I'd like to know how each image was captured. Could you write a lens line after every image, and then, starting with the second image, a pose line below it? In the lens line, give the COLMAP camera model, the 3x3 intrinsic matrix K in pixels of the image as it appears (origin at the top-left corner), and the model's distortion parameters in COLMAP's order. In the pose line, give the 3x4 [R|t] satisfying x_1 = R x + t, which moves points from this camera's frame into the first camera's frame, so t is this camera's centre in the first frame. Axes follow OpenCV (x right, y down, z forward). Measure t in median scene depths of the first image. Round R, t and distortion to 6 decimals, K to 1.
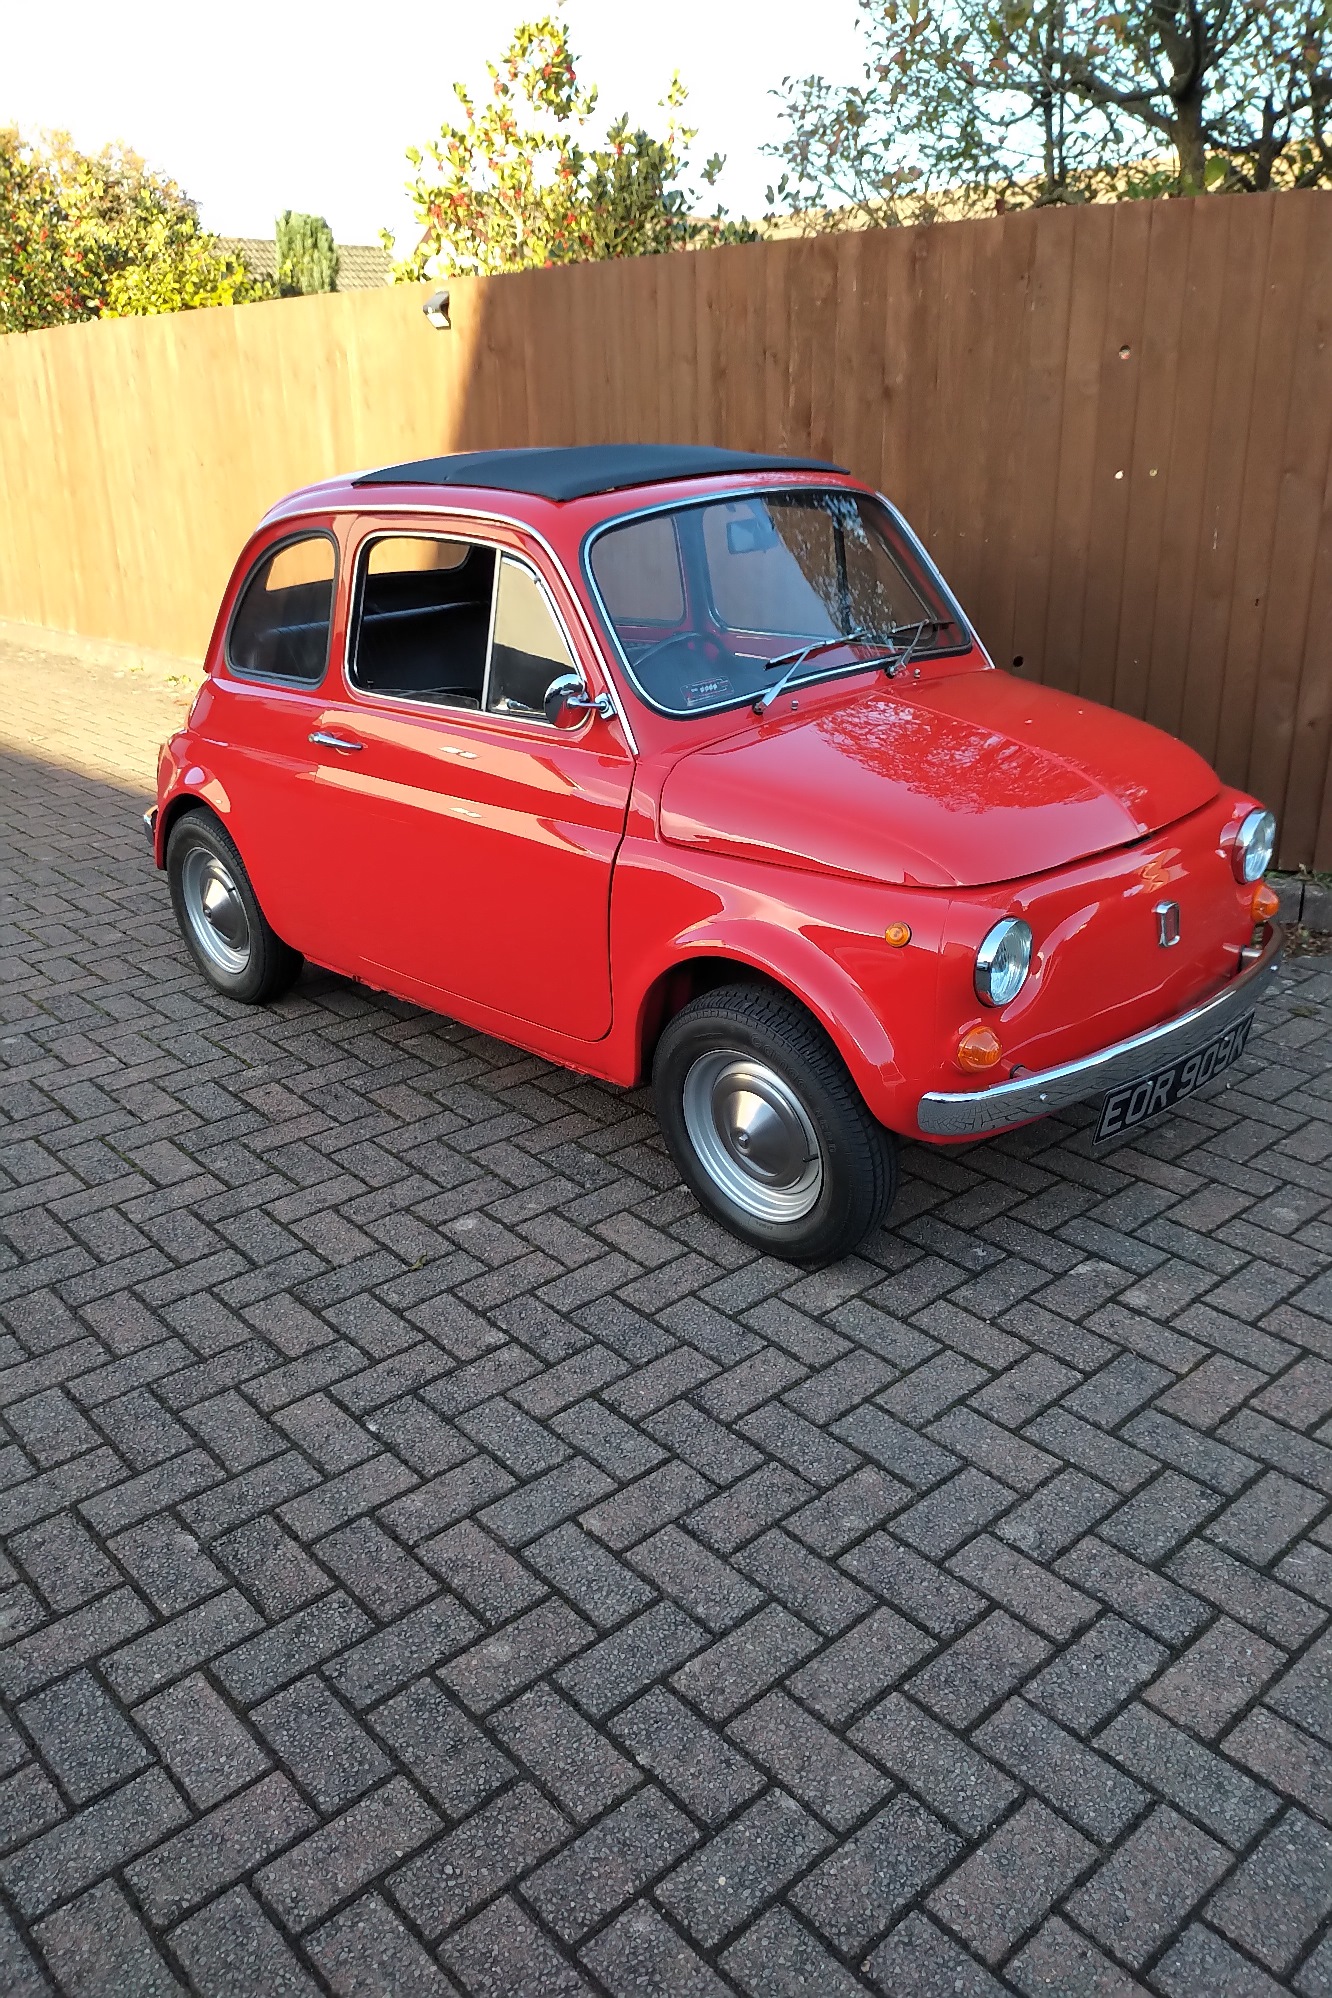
lens RADIAL K [[1487.5, 0, 671.7], [0, 1487.5, 992.0], [0, 0, 1]] dist [0.009010, -0.018207]
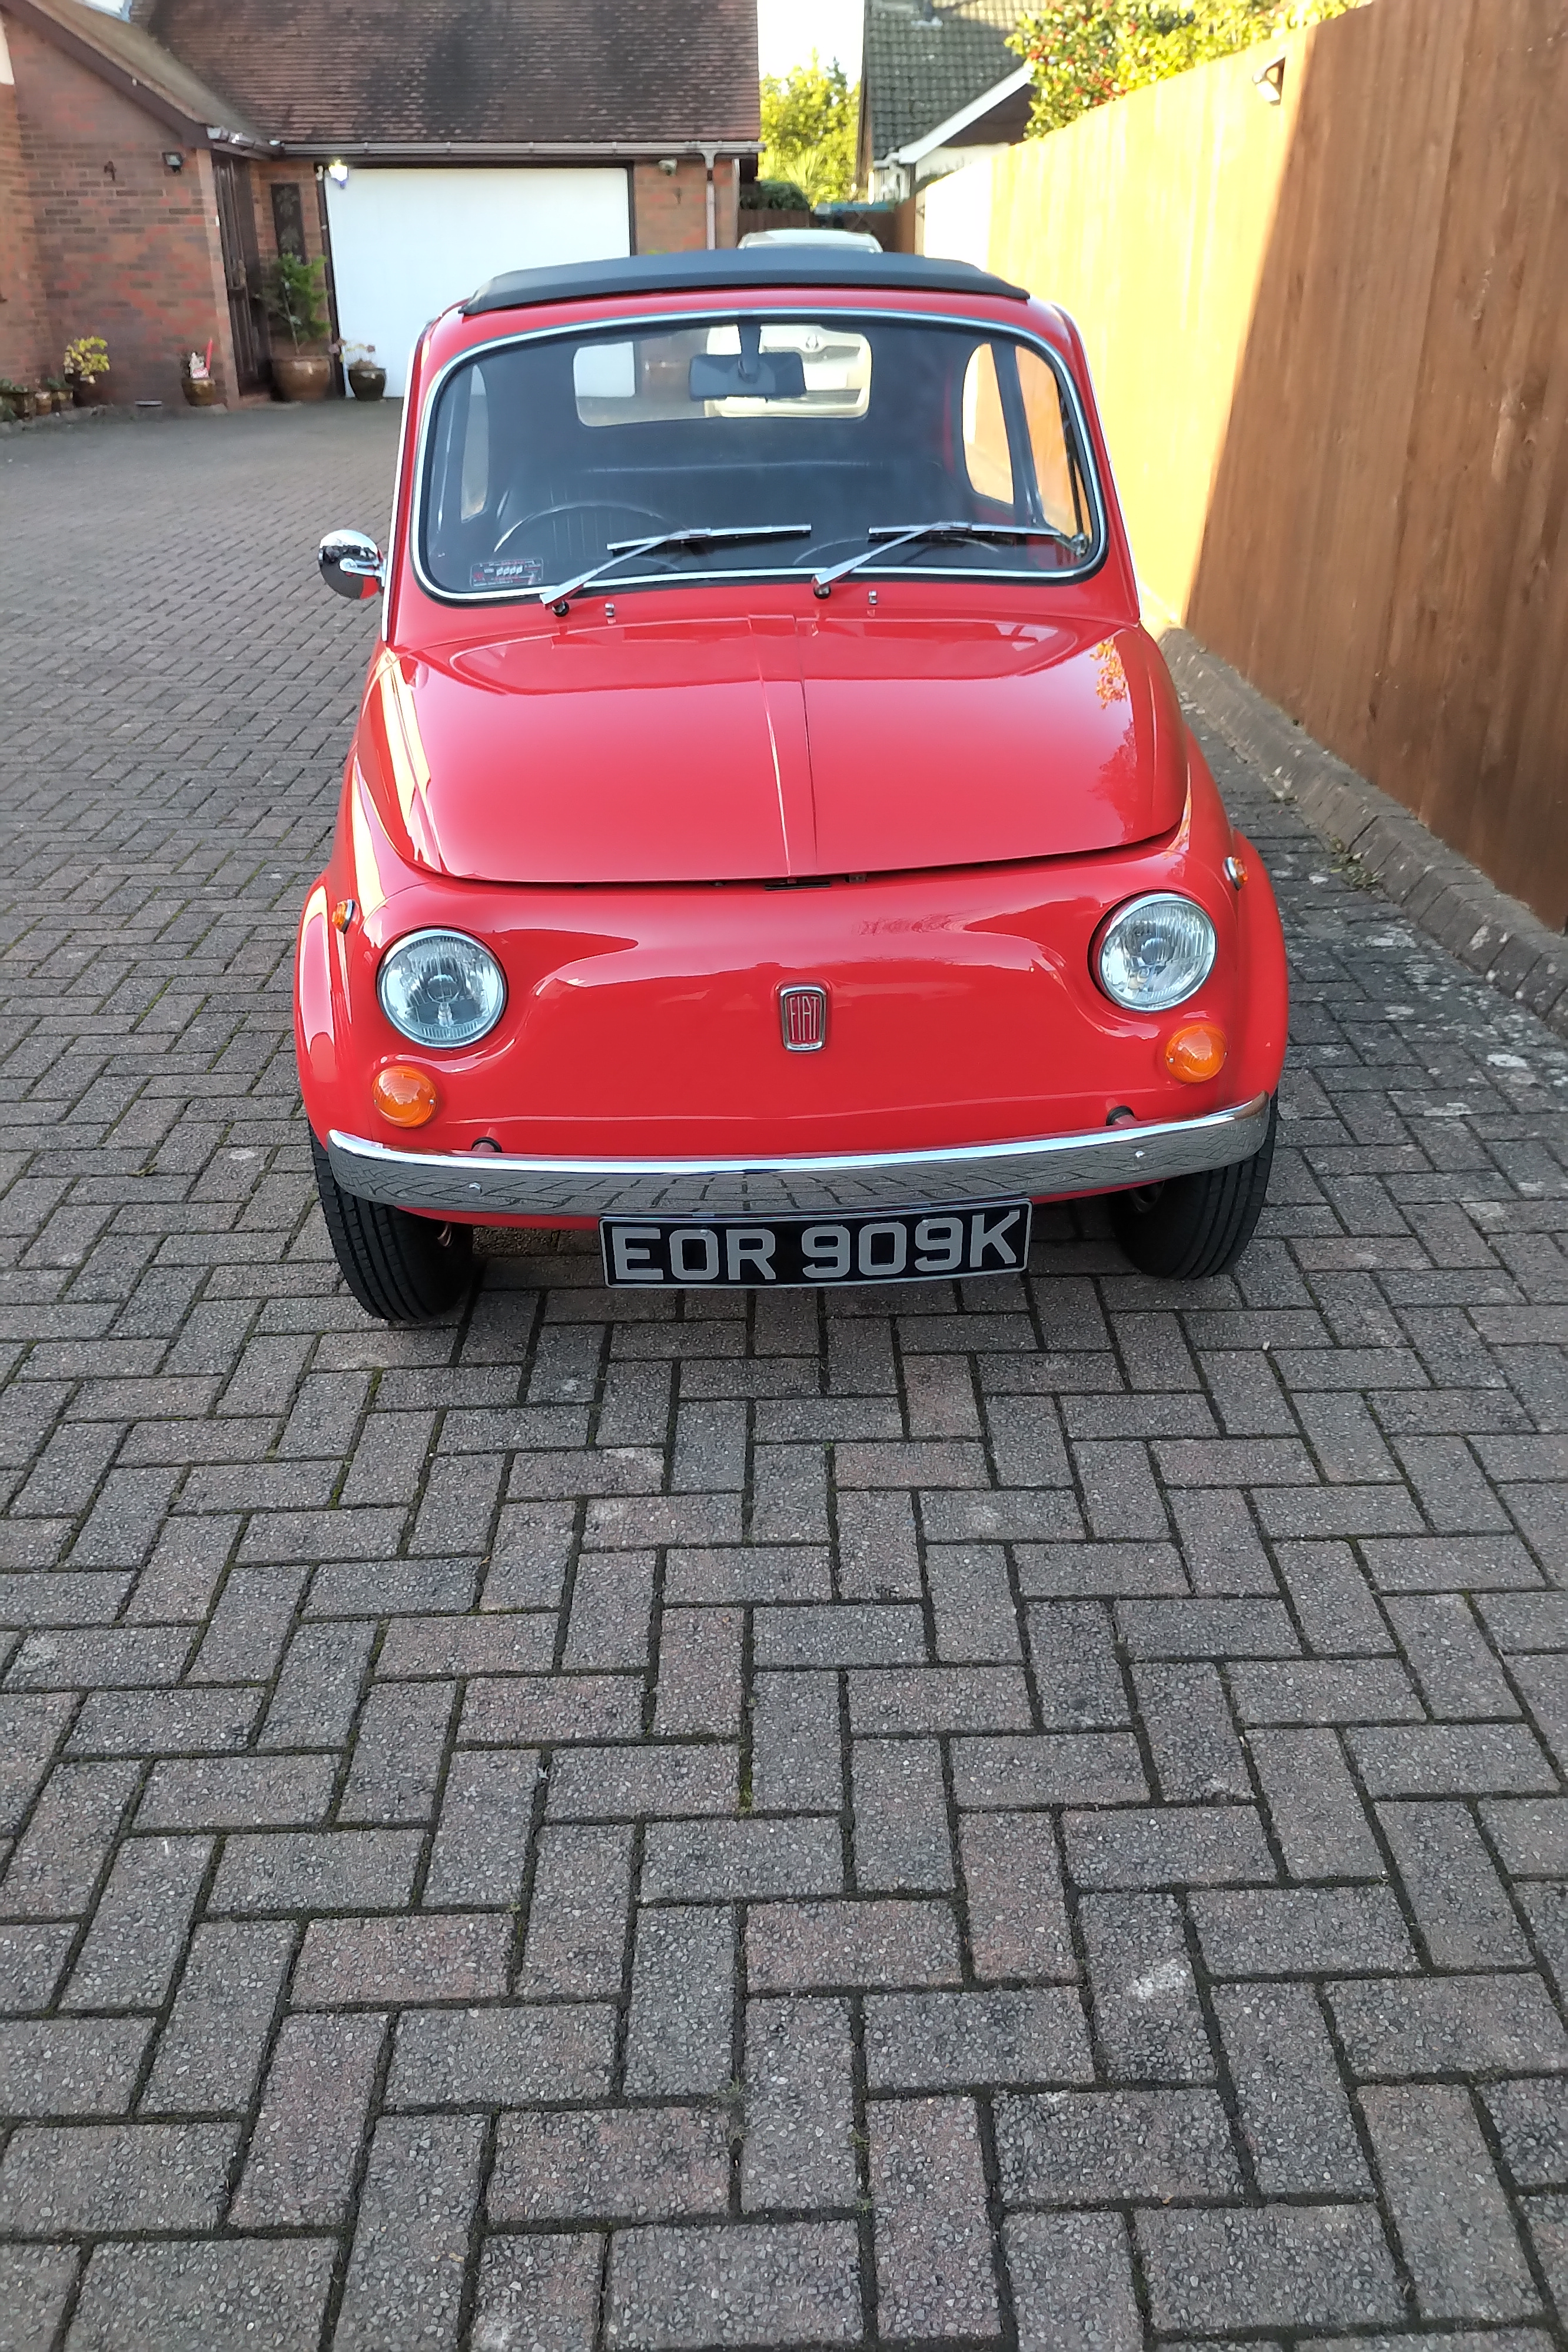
lens RADIAL K [[1751.1, 0, 784.2], [0, 1751.1, 1178.2], [0, 0, 1]] dist [0.009010, -0.018207]
pose [[0.776624, 0.308303, -0.549367, 0.782893], [-0.240828, 0.951121, 0.193315, -0.125594], [0.582114, -0.017830, 0.812912, 0.373547]]
